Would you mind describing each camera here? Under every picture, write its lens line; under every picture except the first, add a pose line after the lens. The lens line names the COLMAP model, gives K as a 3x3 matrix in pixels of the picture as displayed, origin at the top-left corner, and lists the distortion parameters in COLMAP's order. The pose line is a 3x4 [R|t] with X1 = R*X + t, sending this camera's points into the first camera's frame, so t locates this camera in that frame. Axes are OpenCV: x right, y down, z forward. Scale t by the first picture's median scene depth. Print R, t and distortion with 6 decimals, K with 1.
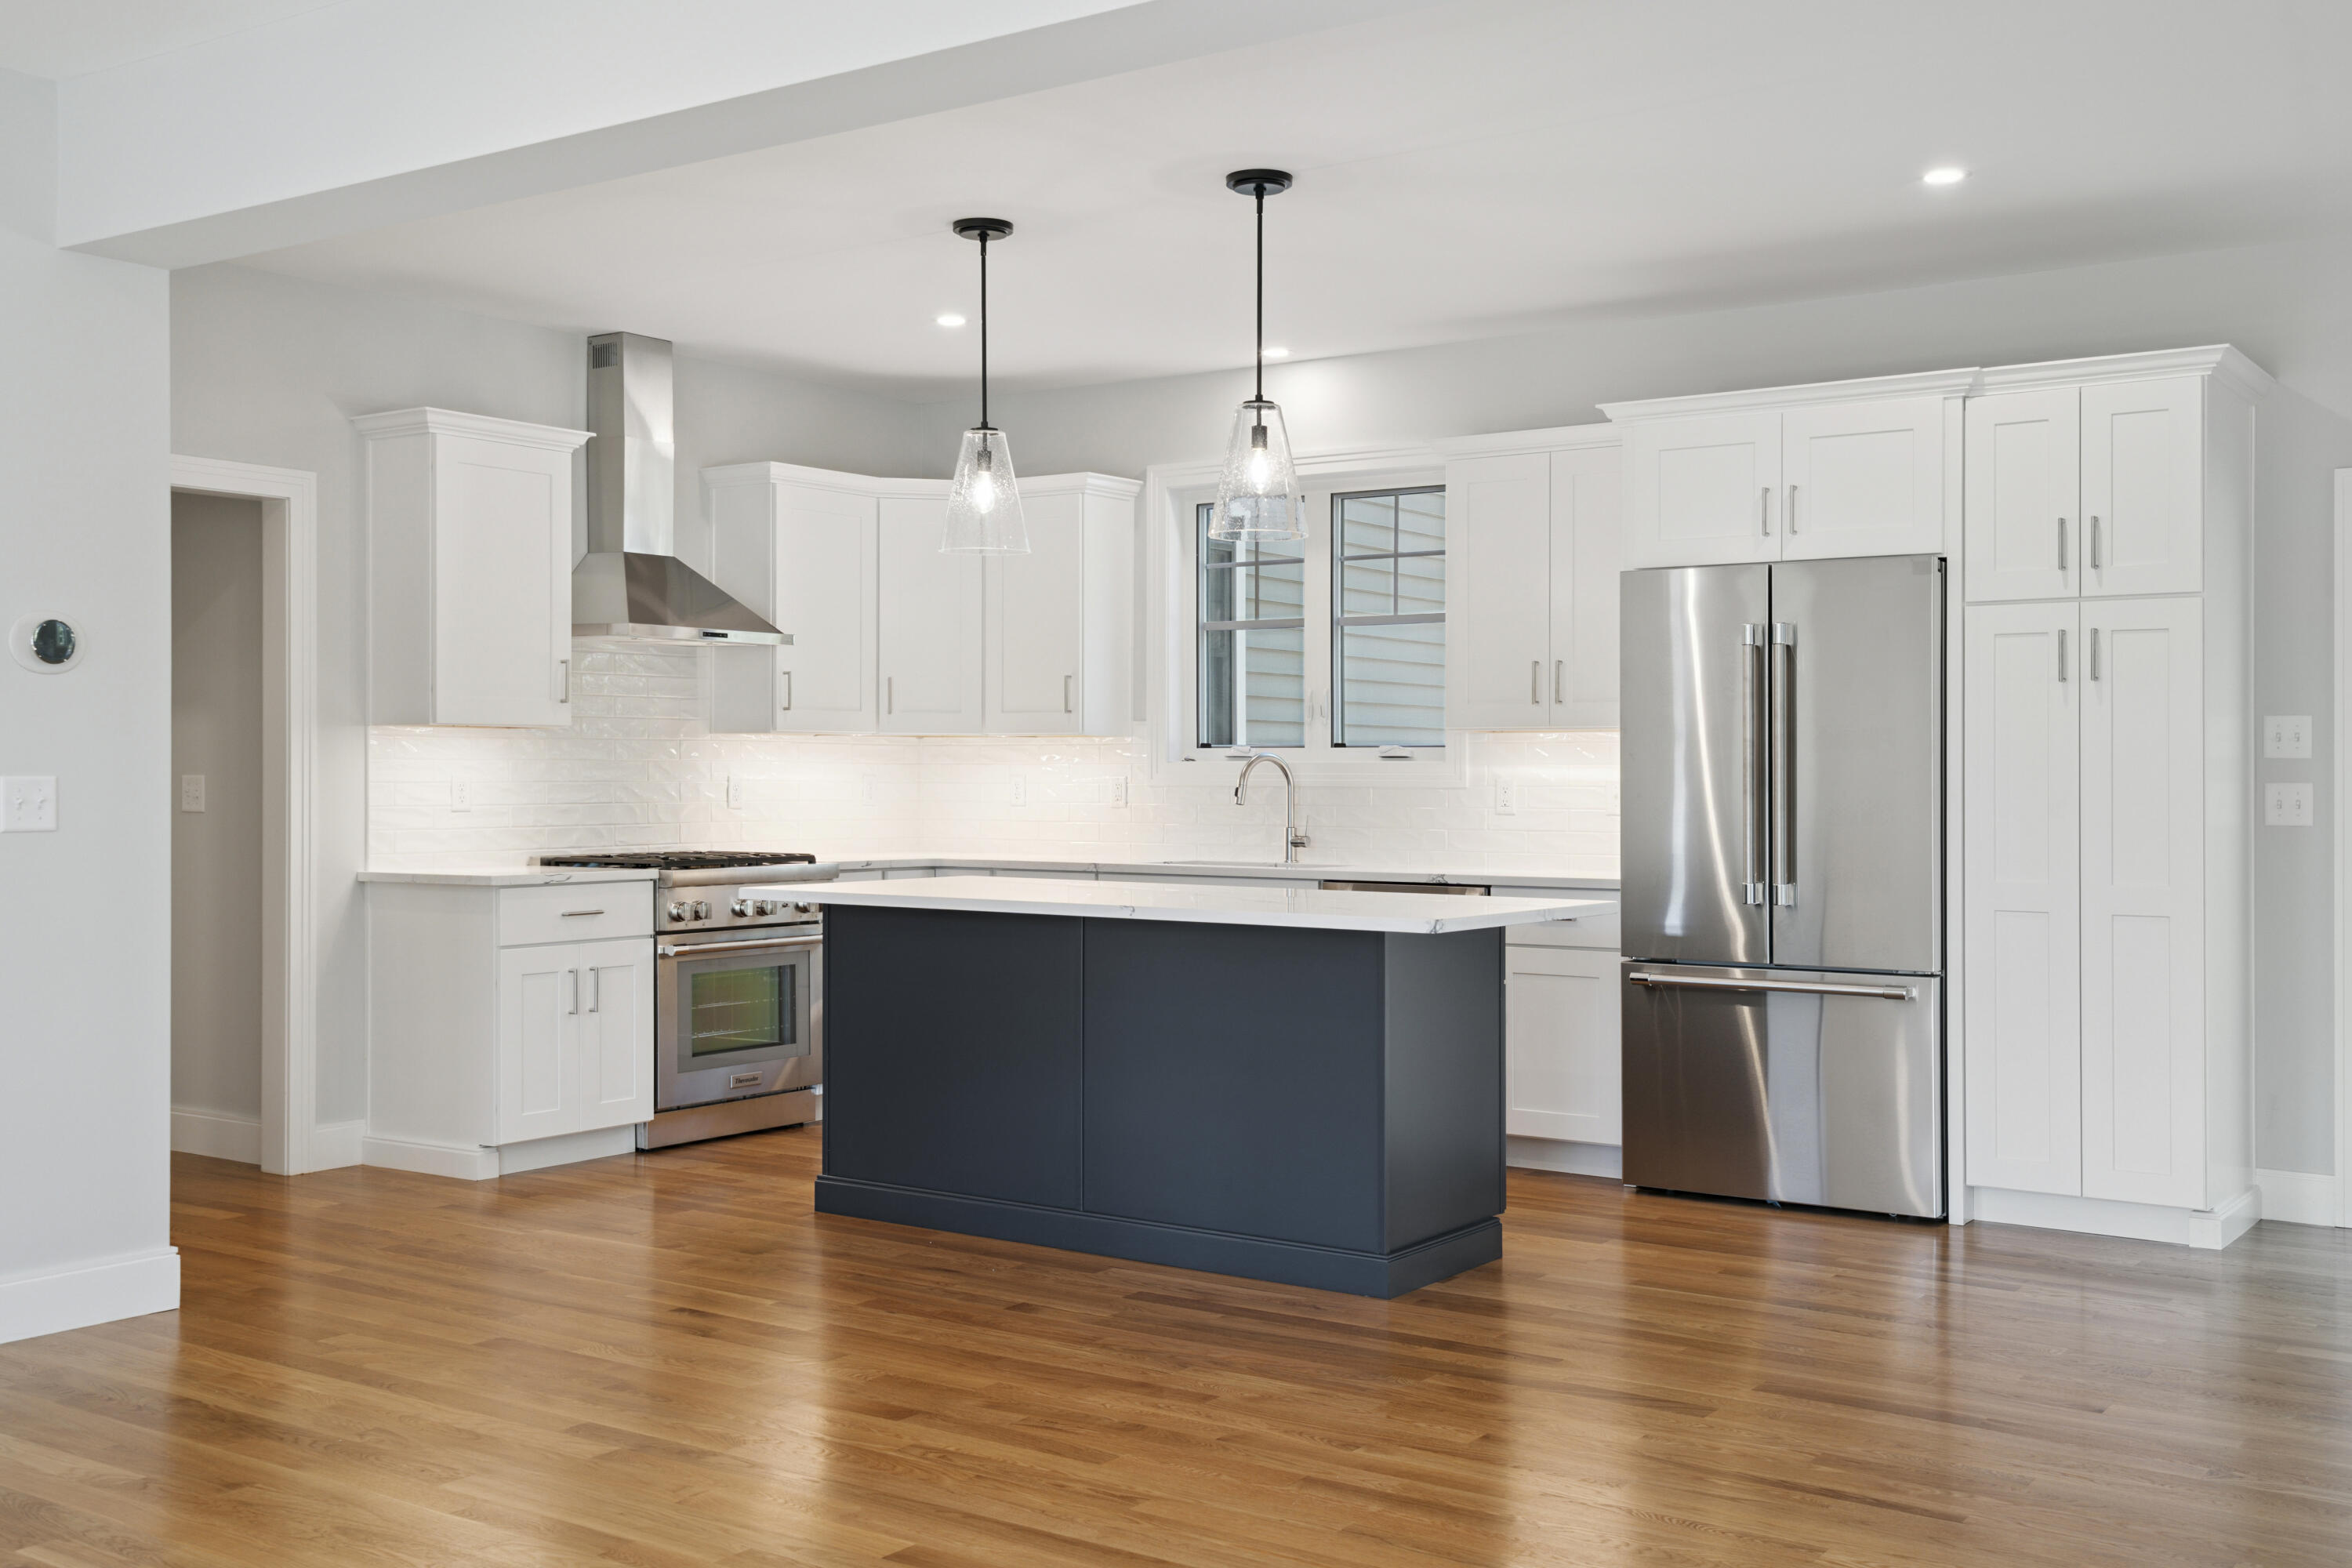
lens RADIAL K [[2233.2, 0, 1172.9], [0, 2233.2, 793.5], [0, 0, 1]] dist [0.011997, 0.000000]
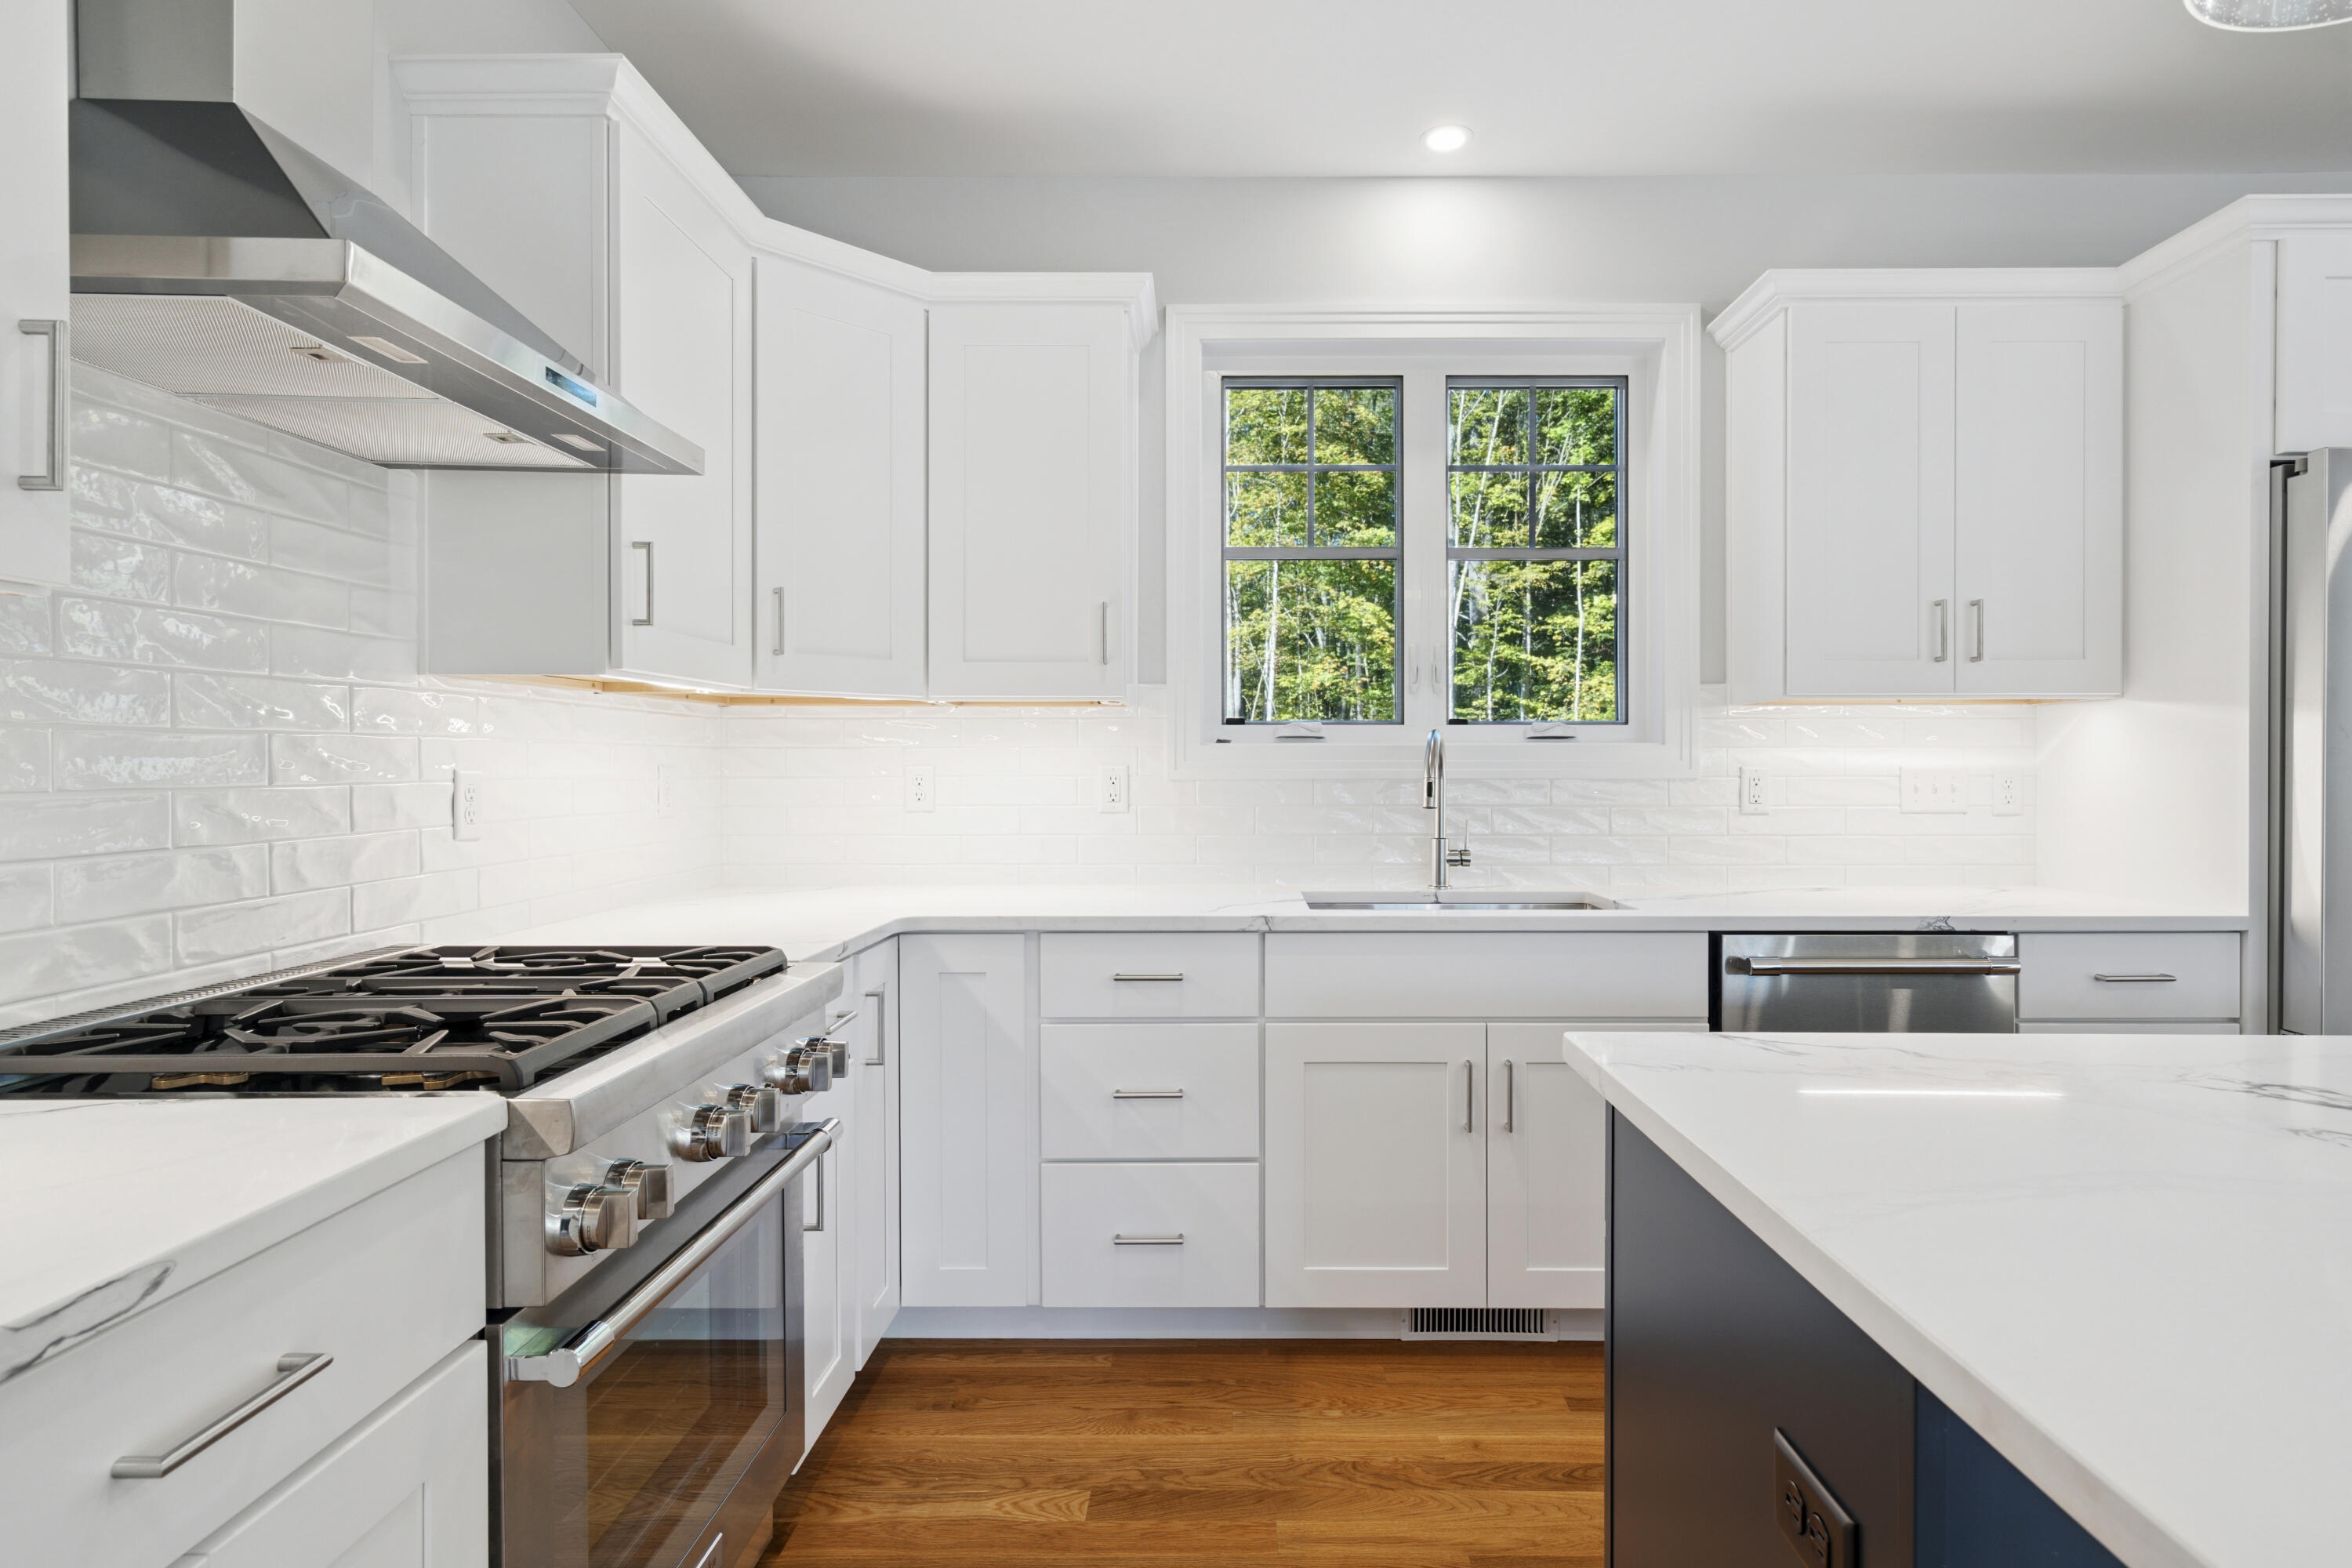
lens RADIAL K [[1190.7, 0, 1194.6], [0, 1190.7, 781.2], [0, 0, 1]] dist [0.000869, 0.000517]
pose [[0.830912, -0.011292, 0.556289, -0.233927], [0.006380, 0.999922, 0.010767, -0.008120], [-0.556367, -0.005398, 0.830919, 0.796695]]
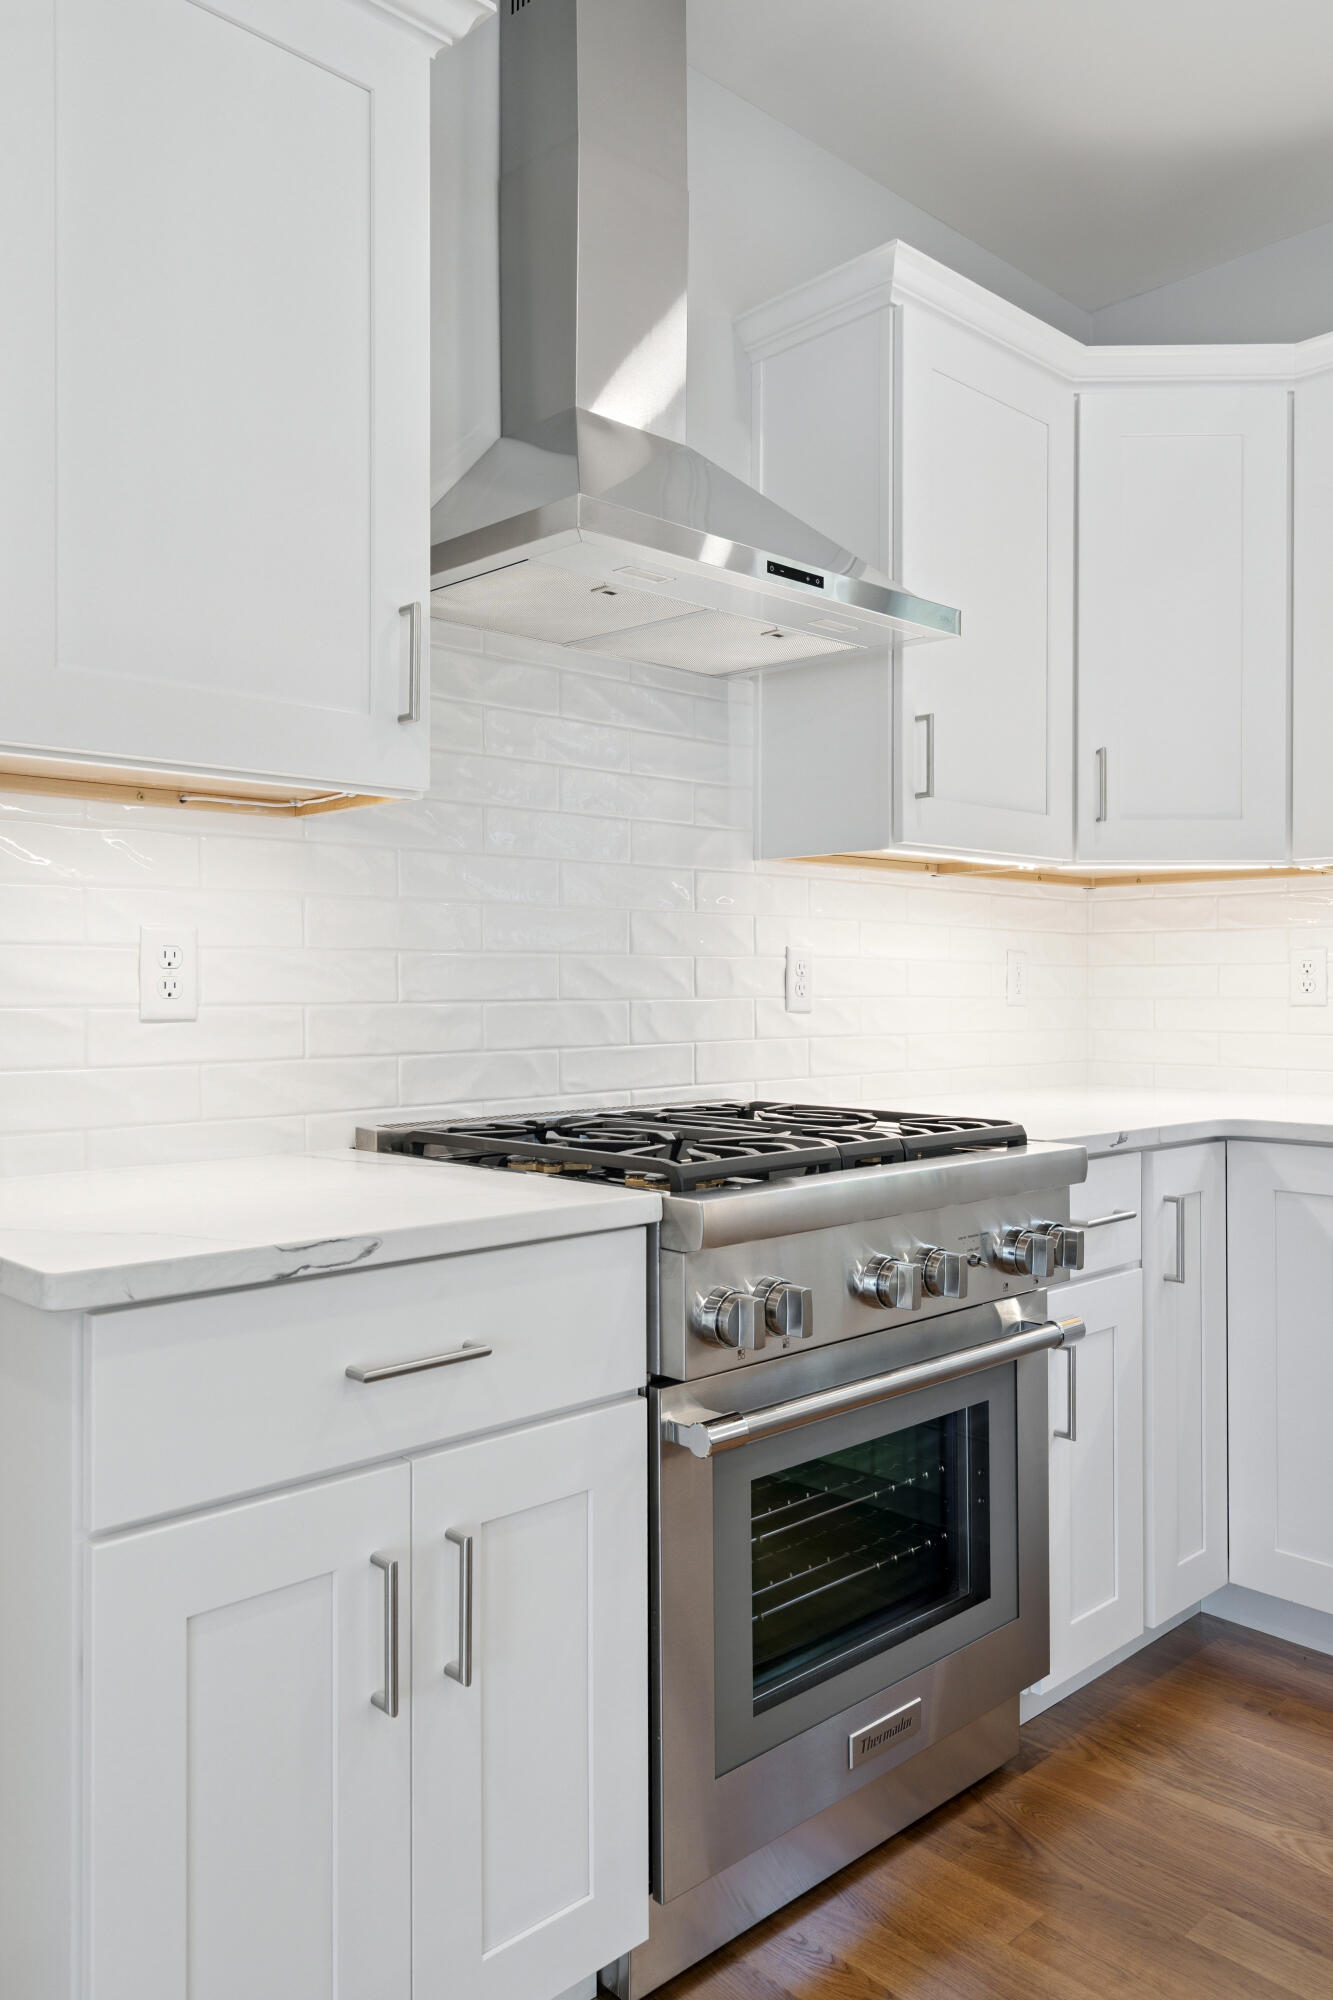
lens RADIAL K [[1383.9, 0, 669.8], [0, 1383.9, 998.6], [0, 0, 1]] dist [0.005002, -0.003841]
pose [[0.978999, 0.000055, -0.203866, -0.180395], [0.000010, 1.000000, 0.000318, 0.004147], [0.203866, -0.000313, 0.978999, 0.770857]]
